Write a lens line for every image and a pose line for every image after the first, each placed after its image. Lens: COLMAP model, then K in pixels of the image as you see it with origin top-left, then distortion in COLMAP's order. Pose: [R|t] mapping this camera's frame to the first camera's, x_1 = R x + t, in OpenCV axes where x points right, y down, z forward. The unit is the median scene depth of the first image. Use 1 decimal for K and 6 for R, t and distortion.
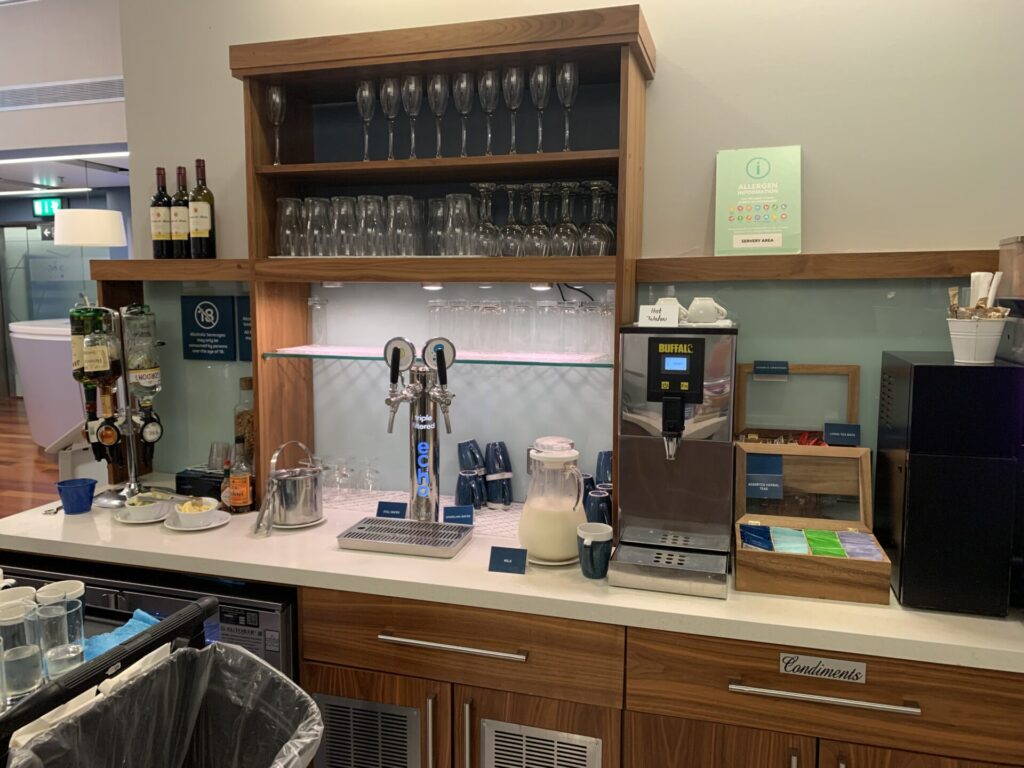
lens RADIAL K [[775.9, 0, 512.0], [0, 775.9, 384.0], [0, 0, 1]] dist [0.025133, -0.003743]
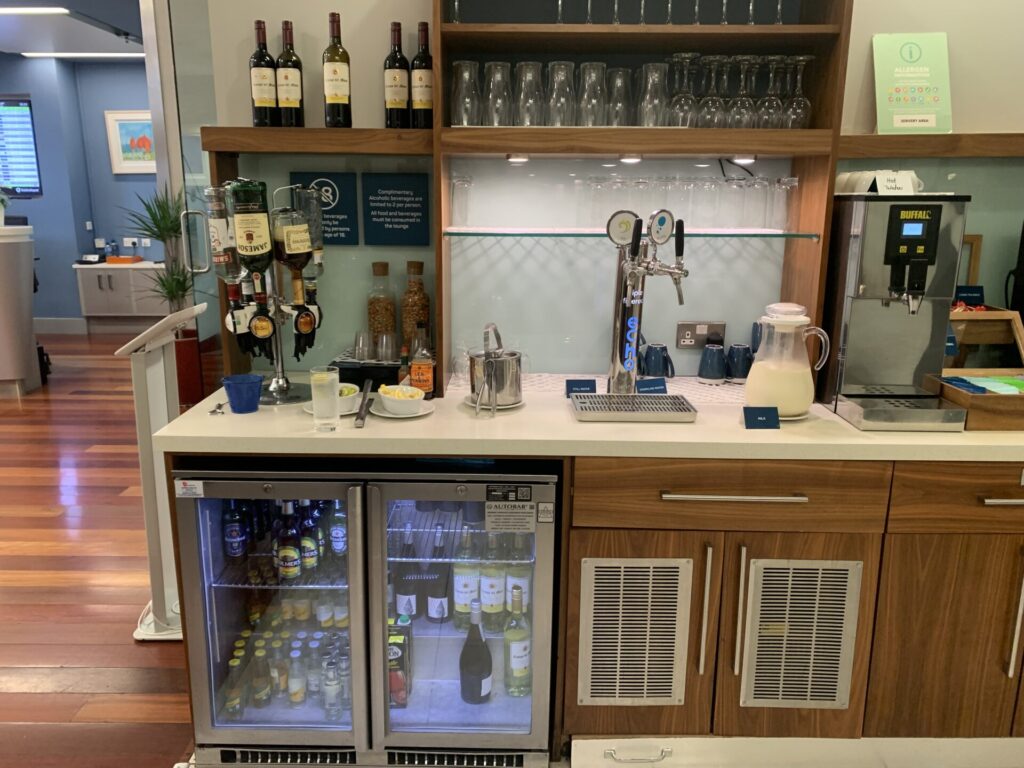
lens RADIAL K [[775.9, 0, 512.0], [0, 775.9, 384.0], [0, 0, 1]] dist [0.025133, -0.003743]
pose [[0.962054, -0.058541, 0.266506, -0.545076], [0.027740, 0.992637, 0.117907, 0.038487], [-0.271446, -0.106040, 0.956594, 0.056368]]
